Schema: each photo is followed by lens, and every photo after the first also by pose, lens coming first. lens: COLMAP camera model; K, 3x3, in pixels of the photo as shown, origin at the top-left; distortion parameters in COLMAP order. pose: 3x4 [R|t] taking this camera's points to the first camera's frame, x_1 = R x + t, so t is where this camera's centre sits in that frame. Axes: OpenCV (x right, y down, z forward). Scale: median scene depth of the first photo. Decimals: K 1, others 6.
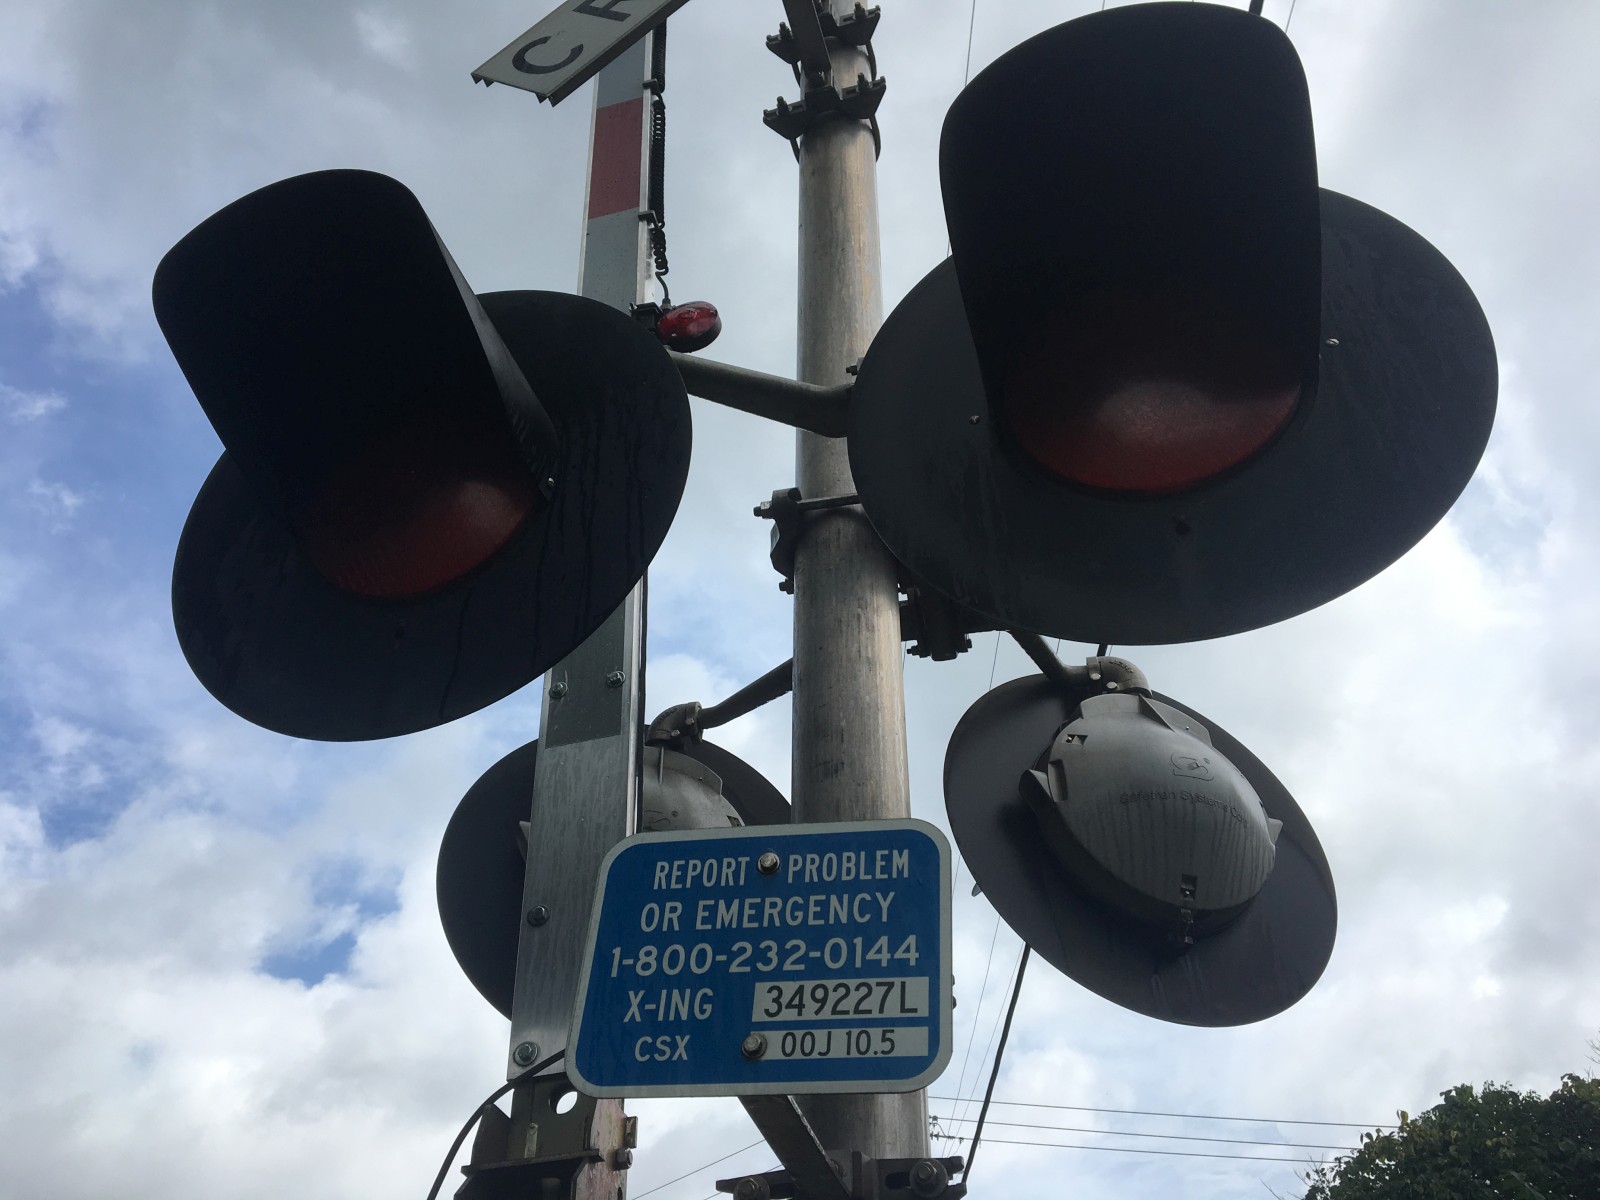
lens RADIAL K [[1342.9, 0, 769.1], [0, 1342.9, 600.8], [0, 0, 1]] dist [0.071255, -0.114772]
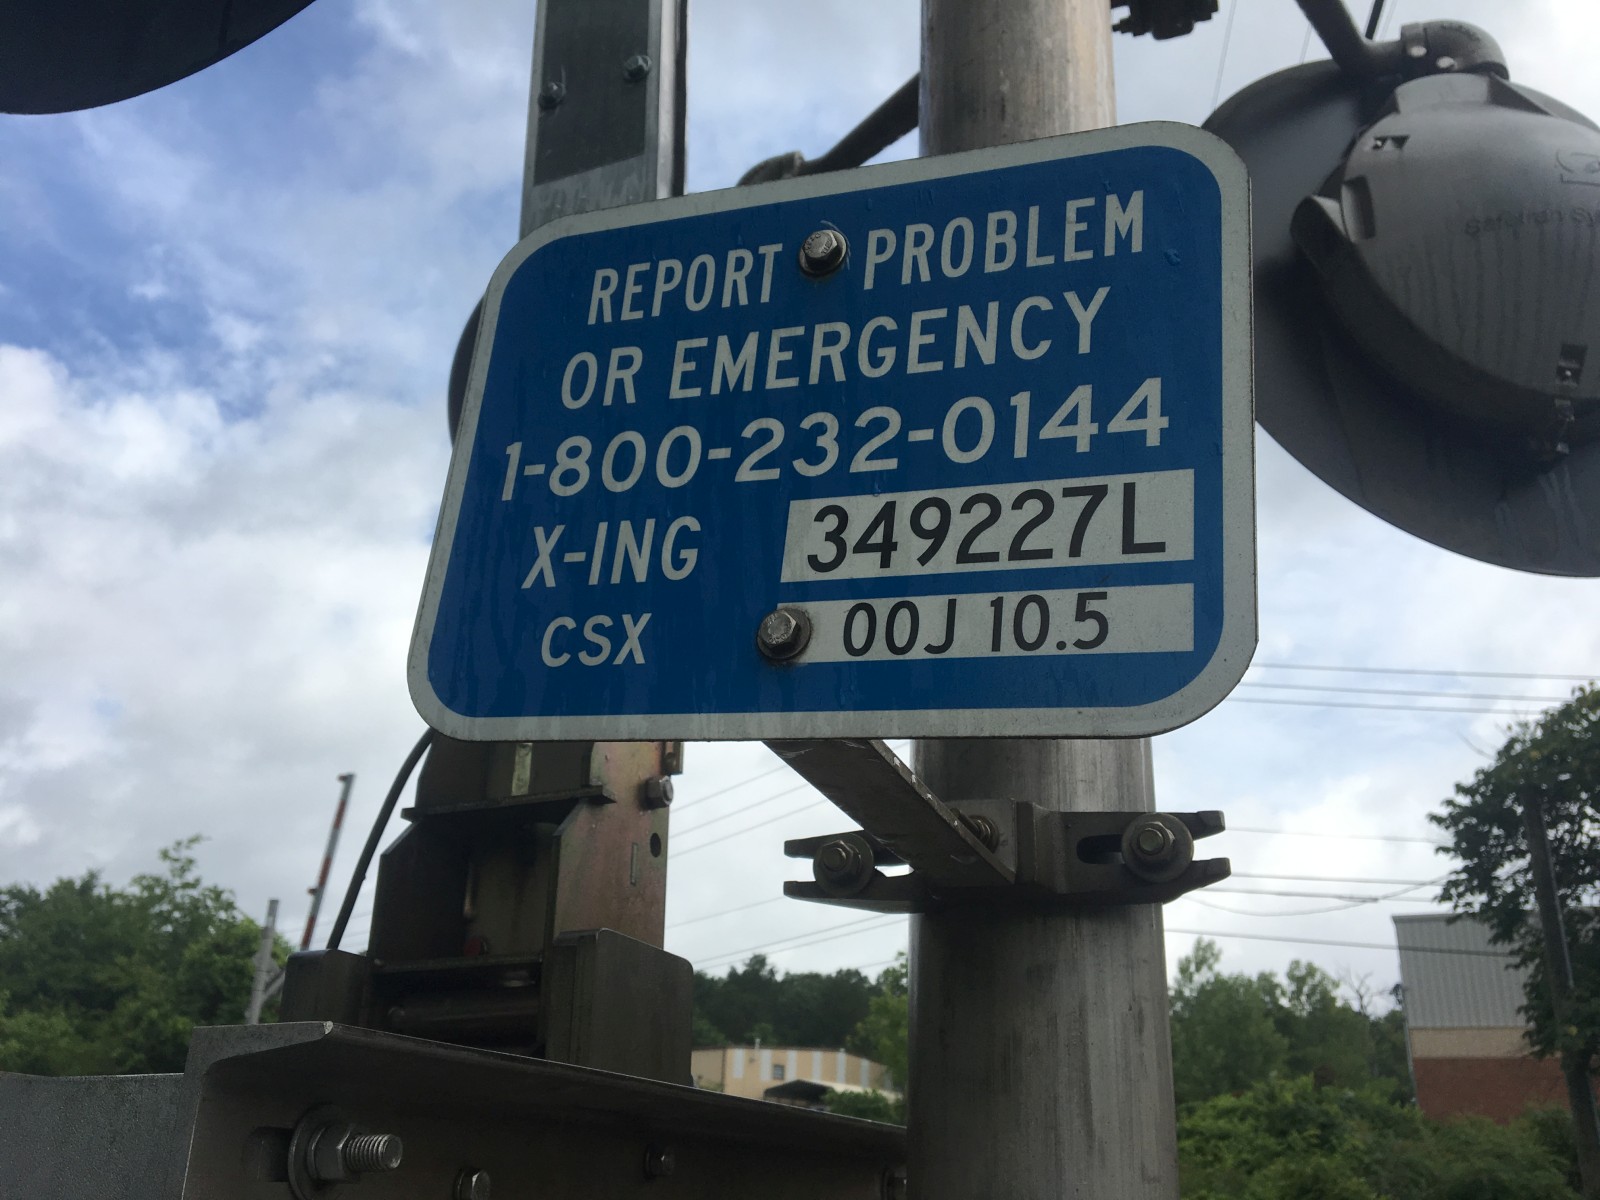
lens RADIAL K [[1365.2, 0, 768.0], [0, 1365.2, 590.5], [0, 0, 1]] dist [0.106248, -0.207827]
pose [[0.991205, -0.020662, -0.130710, 0.041314], [0.058607, 0.954127, 0.293610, 0.173875], [0.118647, -0.298688, 0.946947, 0.547785]]
